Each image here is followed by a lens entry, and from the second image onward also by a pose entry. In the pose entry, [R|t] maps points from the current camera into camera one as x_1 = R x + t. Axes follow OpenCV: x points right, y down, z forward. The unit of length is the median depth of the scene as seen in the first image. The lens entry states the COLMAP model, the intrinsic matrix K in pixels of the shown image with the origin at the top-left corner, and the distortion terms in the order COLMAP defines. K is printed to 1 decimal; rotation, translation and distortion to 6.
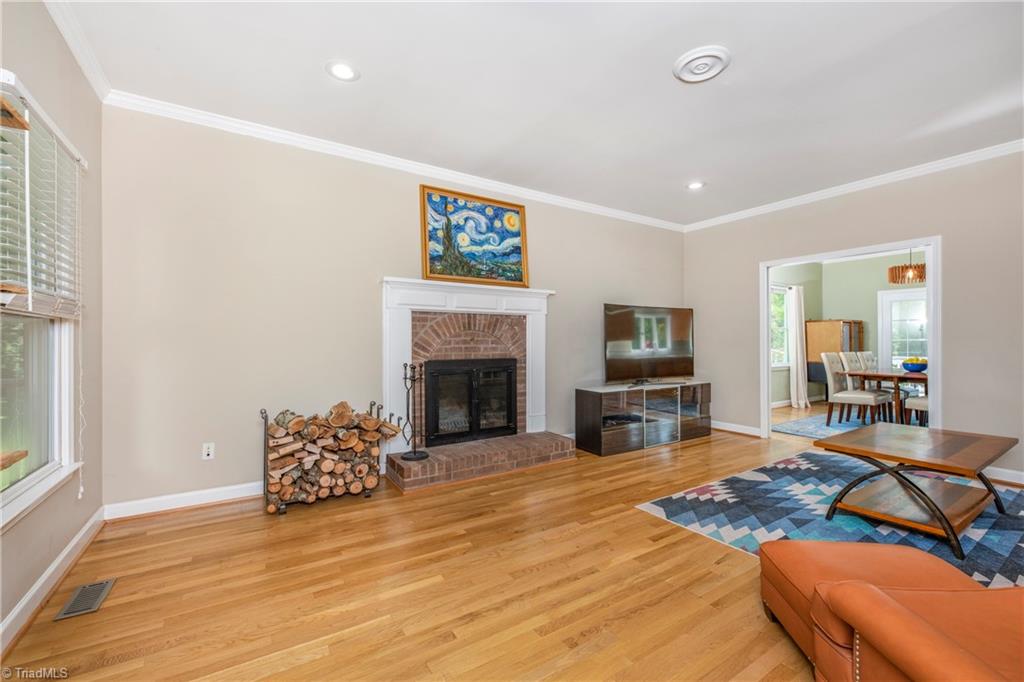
lens RADIAL K [[422.3, 0, 519.4], [0, 422.3, 337.0], [0, 0, 1]] dist [0.011130, -0.000358]
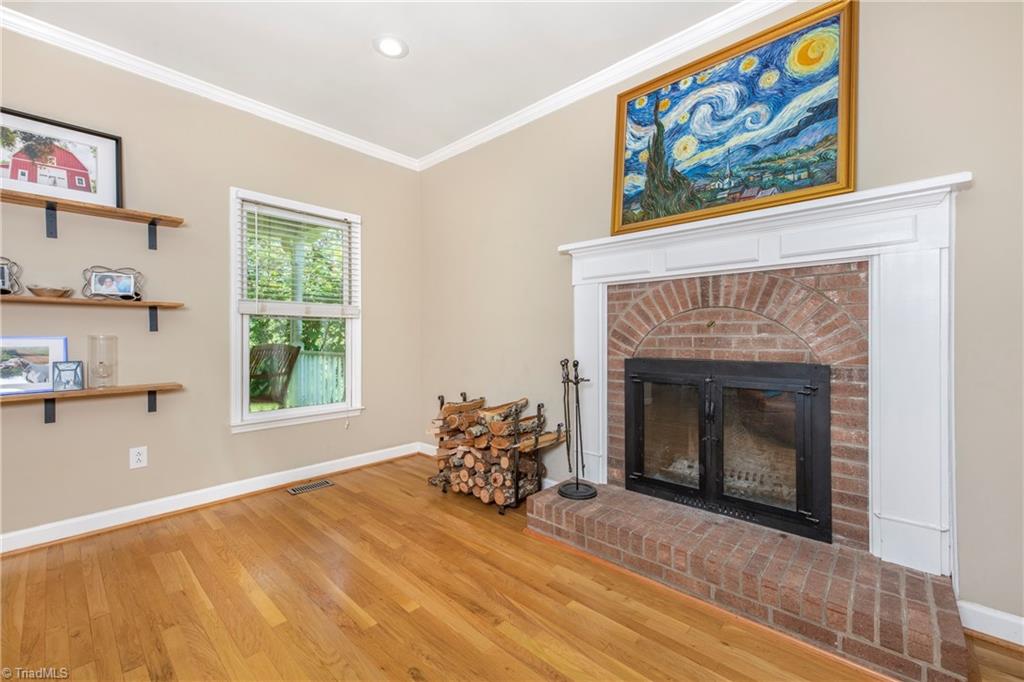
lens RADIAL K [[422.3, 0, 519.4], [0, 422.3, 337.0], [0, 0, 1]] dist [0.011130, -0.000358]
pose [[0.249748, -0.001814, -0.968309, 0.361802], [0.009085, 0.999959, 0.000470, 0.020328], [0.968268, -0.008915, 0.249754, 0.642646]]
